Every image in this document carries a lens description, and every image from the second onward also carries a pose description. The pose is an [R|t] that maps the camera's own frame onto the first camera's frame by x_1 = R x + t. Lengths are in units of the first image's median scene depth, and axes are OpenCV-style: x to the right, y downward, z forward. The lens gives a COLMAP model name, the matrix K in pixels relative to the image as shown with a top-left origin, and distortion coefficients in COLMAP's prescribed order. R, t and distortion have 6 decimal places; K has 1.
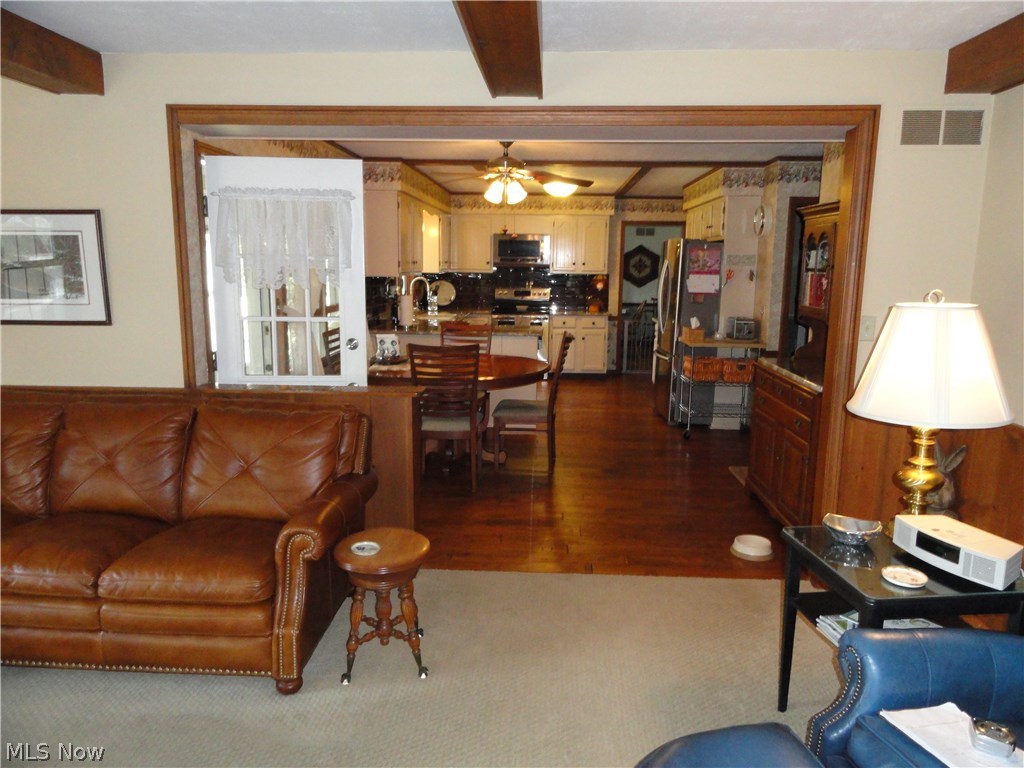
lens RADIAL K [[713.3, 0, 516.2], [0, 713.3, 385.4], [0, 0, 1]] dist [-0.005314, 0.004844]
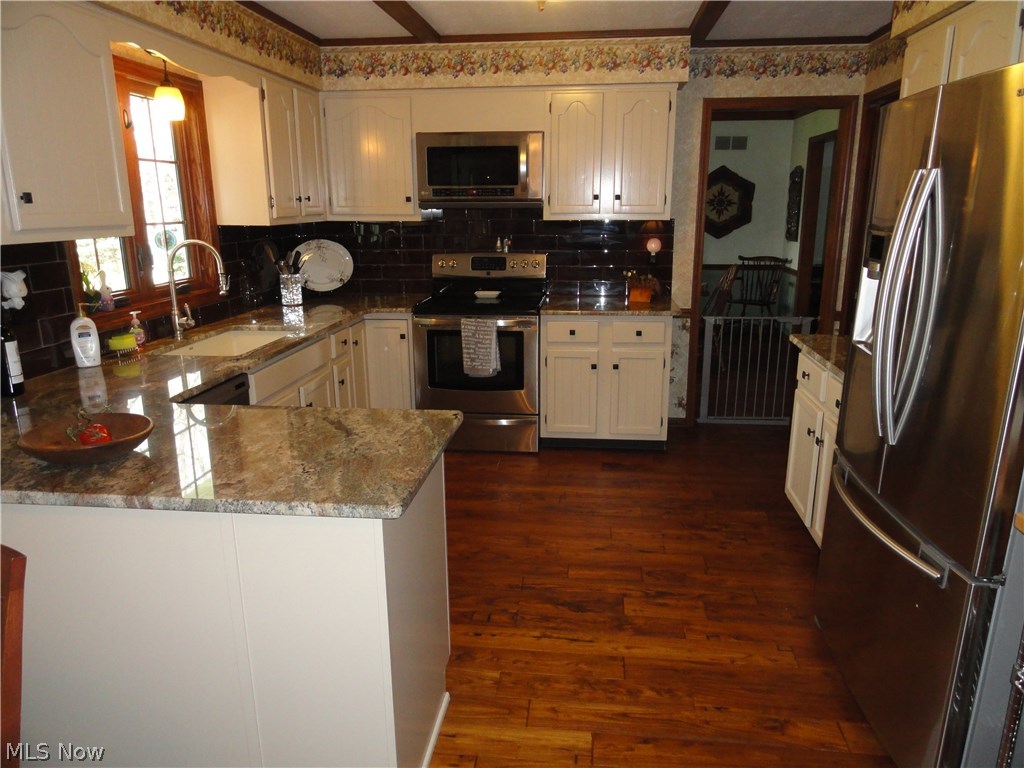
lens RADIAL K [[713.3, 0, 520.4], [0, 713.3, 387.4], [0, 0, 1]] dist [-0.005314, 0.004844]
pose [[0.997301, -0.000432, -0.073423, 0.064235], [0.006349, 0.996744, 0.080385, -0.085064], [0.073149, -0.080634, 0.994056, 0.523227]]
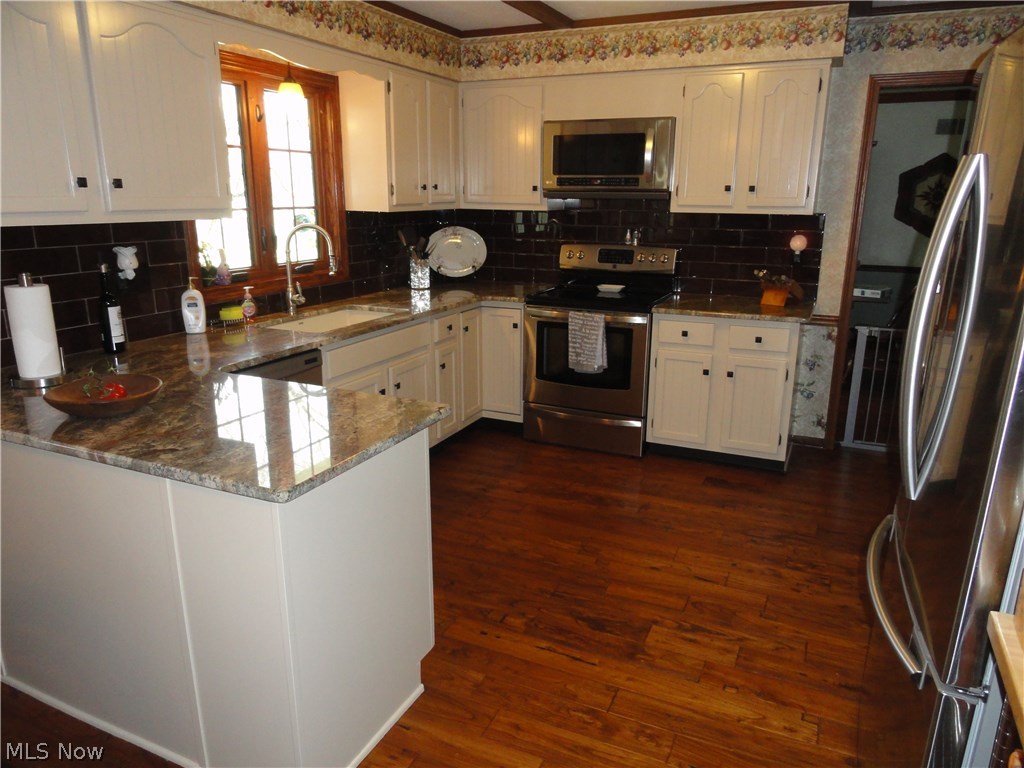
lens RADIAL K [[713.3, 0, 518.3], [0, 713.3, 386.6], [0, 0, 1]] dist [-0.005314, 0.004844]
pose [[0.925726, 0.091530, -0.366952, 0.126357], [-0.058535, 0.993256, 0.100081, -0.088374], [0.373638, -0.071168, 0.924841, 0.548229]]
